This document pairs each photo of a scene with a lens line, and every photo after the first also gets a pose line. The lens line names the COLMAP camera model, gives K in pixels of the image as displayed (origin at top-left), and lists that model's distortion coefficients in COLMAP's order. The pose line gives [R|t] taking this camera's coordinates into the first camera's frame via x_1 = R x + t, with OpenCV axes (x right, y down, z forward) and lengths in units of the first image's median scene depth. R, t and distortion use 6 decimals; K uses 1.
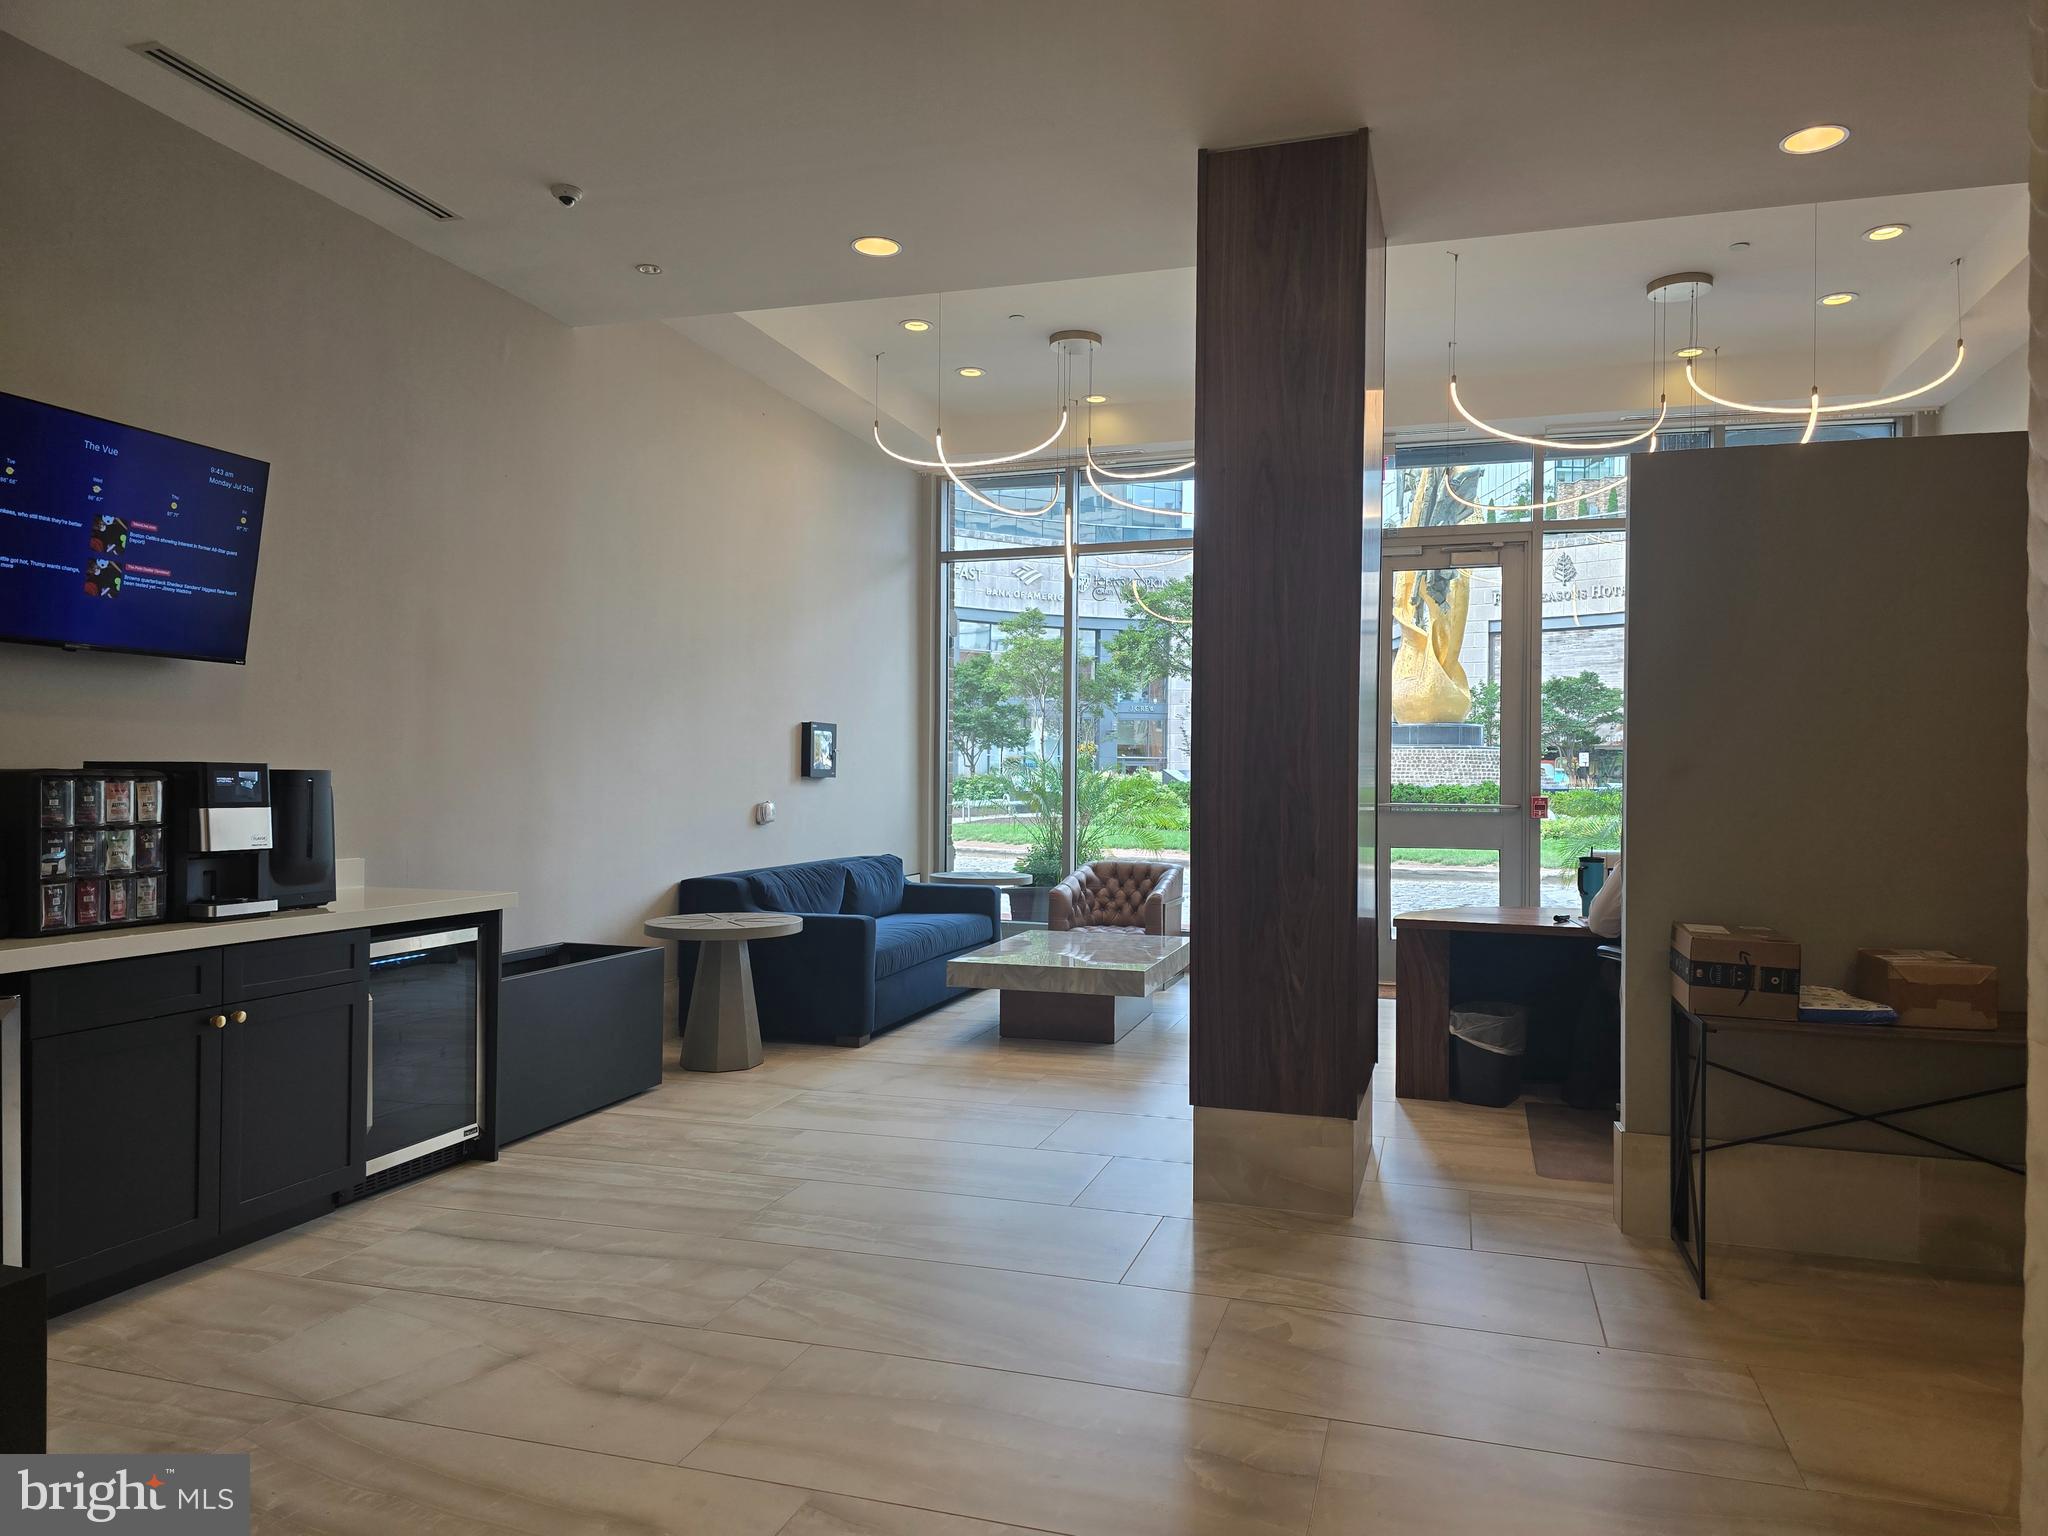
lens RADIAL K [[1356.9, 0, 1049.7], [0, 1356.9, 745.0], [0, 0, 1]] dist [0.048822, -0.046354]
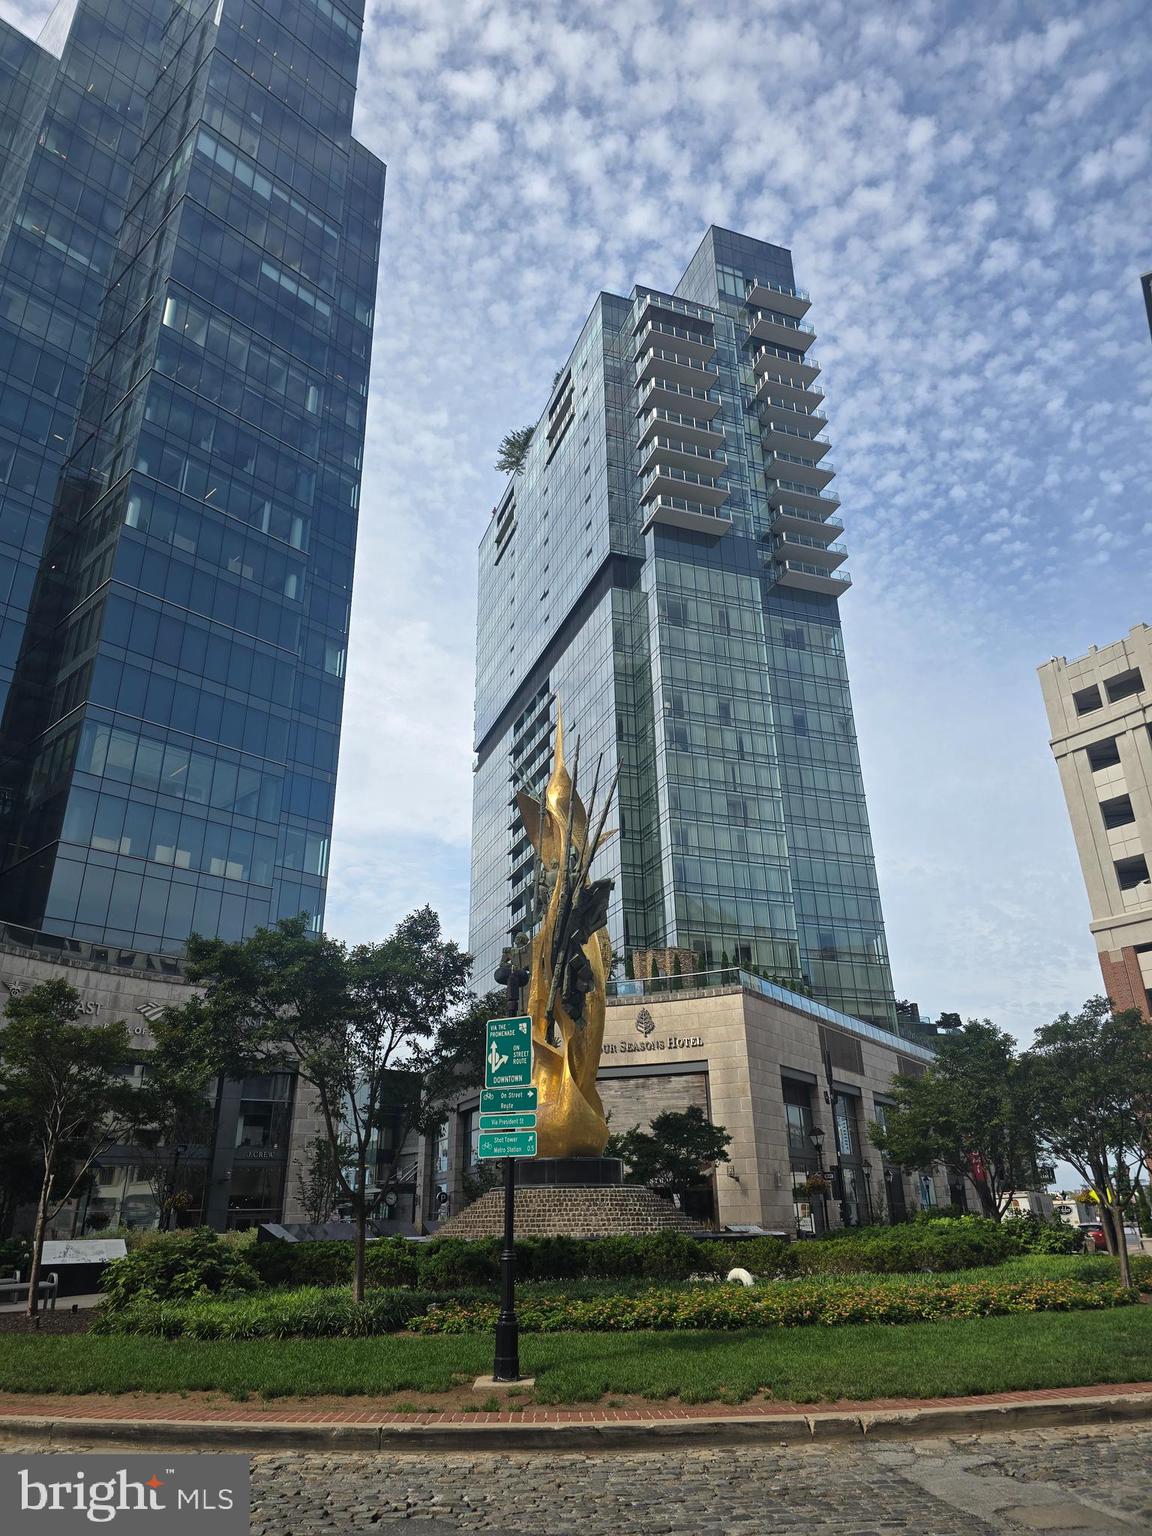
lens RADIAL K [[1017.6, 0, 576.0], [0, 1017.6, 768.0], [0, 0, 1]] dist [0.048822, -0.046354]
pose [[0.944779, 0.113400, 0.307461, 0.051280], [0.013366, 0.924104, -0.381908, 0.003696], [-0.327434, 0.364929, 0.871558, 0.314811]]
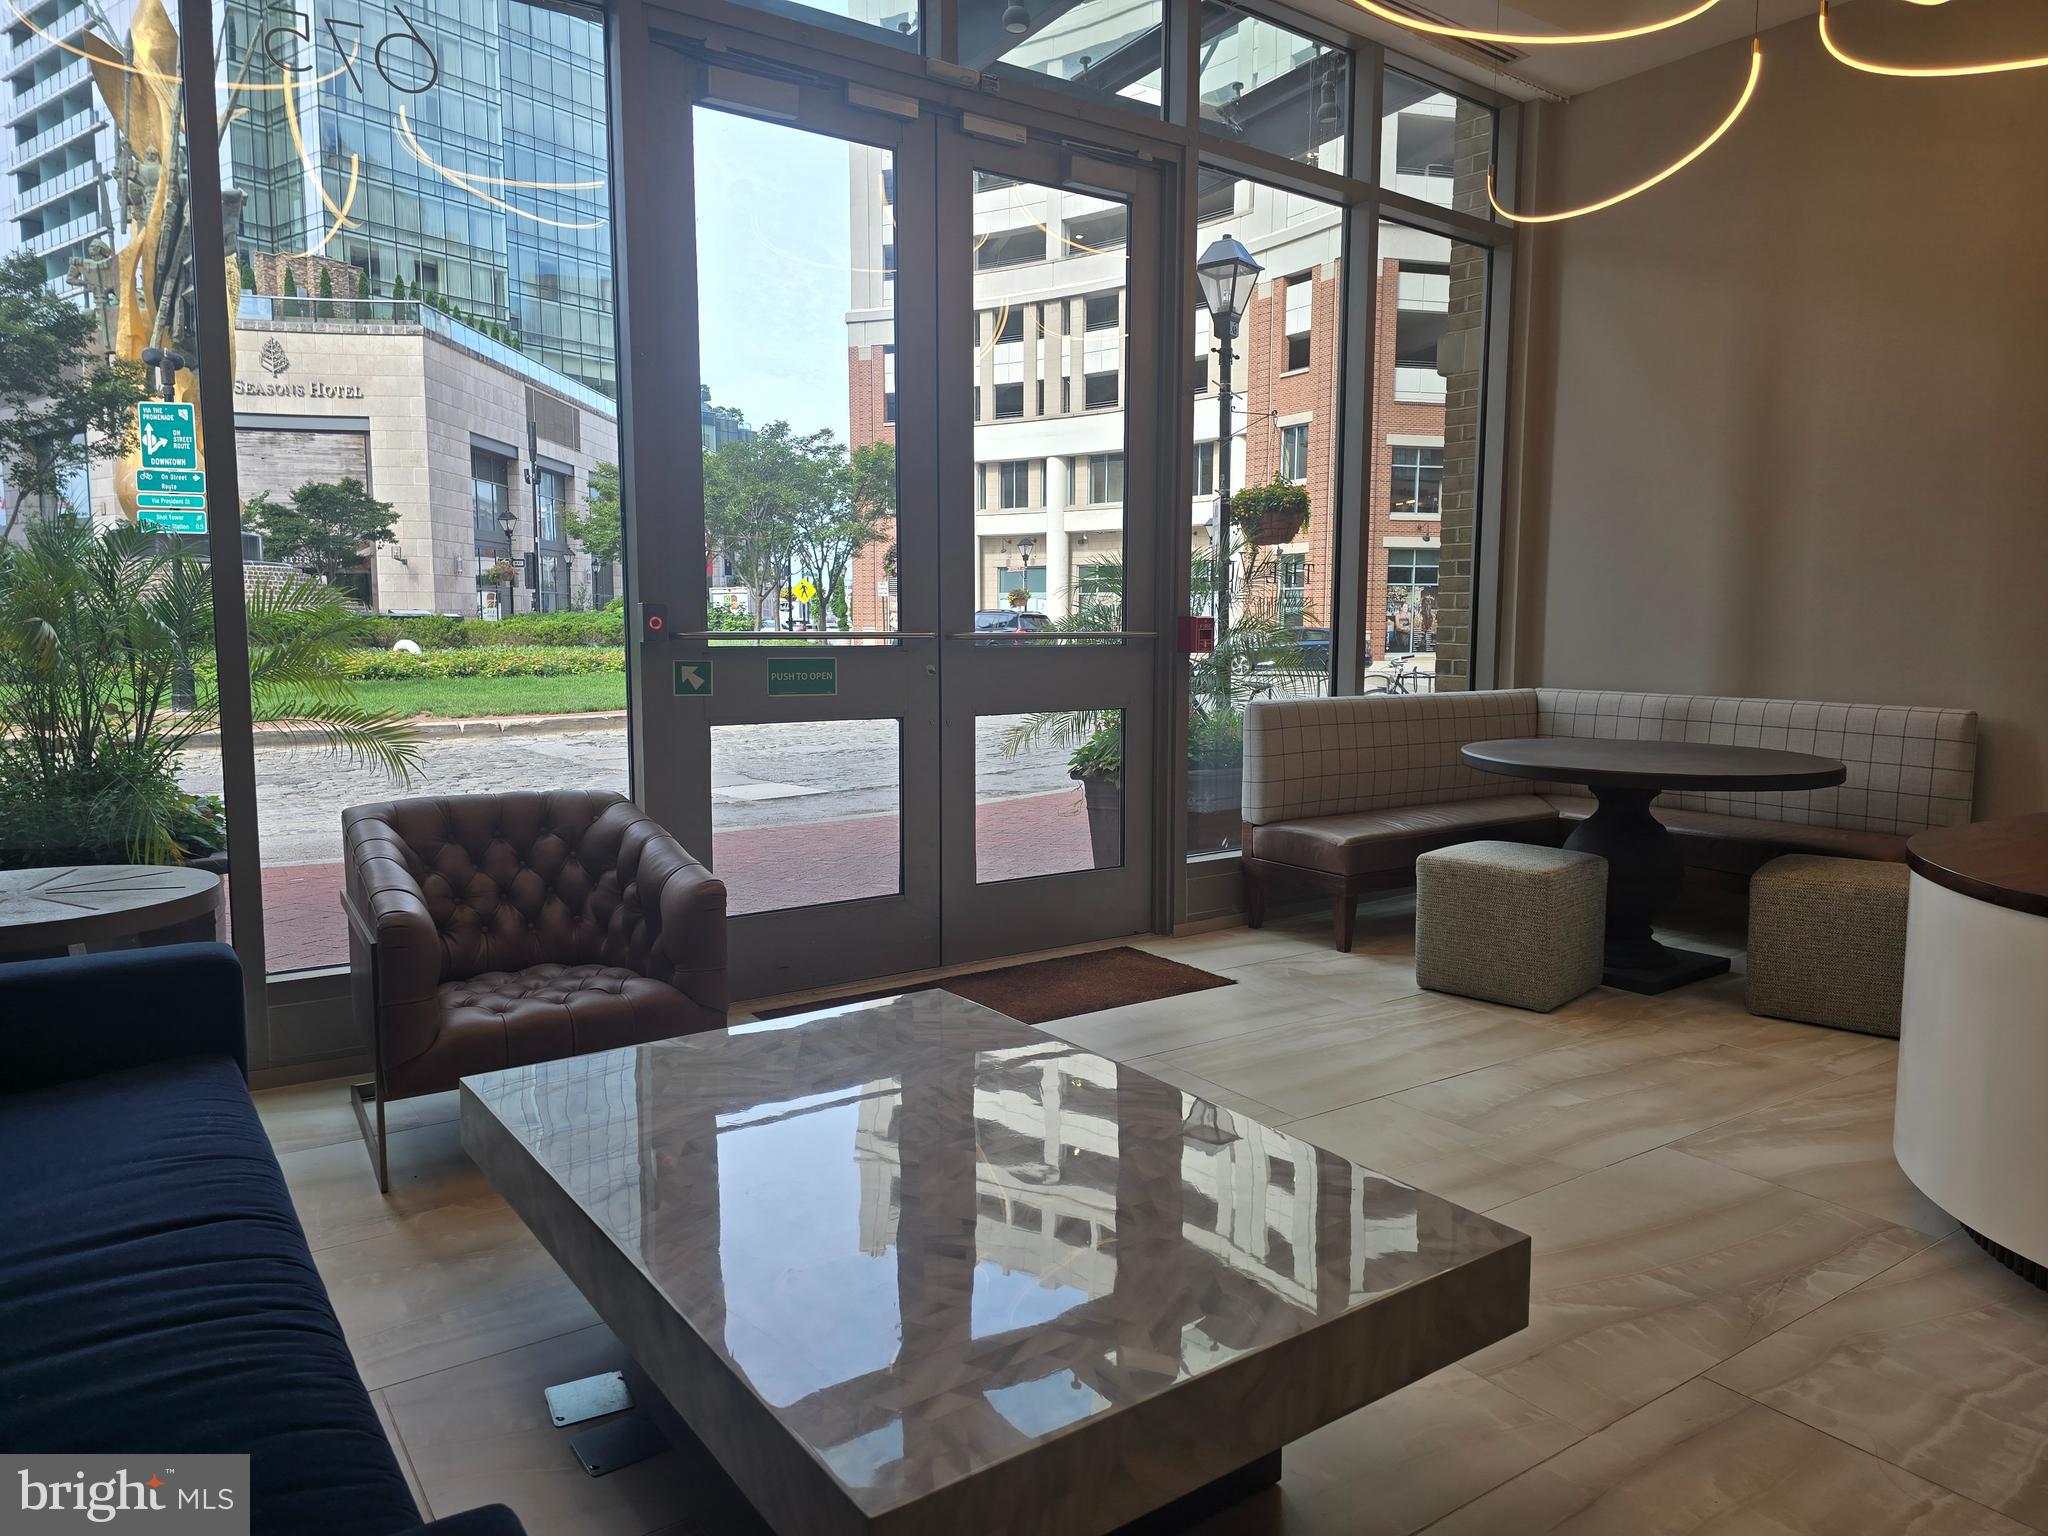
lens RADIAL K [[1356.9, 0, 1049.7], [0, 1356.9, 745.0], [0, 0, 1]] dist [0.048822, -0.046354]
pose [[0.607929, -0.078268, 0.790124, -0.035803], [-0.019756, 0.993330, 0.113598, 0.005684], [-0.793745, -0.084669, 0.602328, 0.151790]]
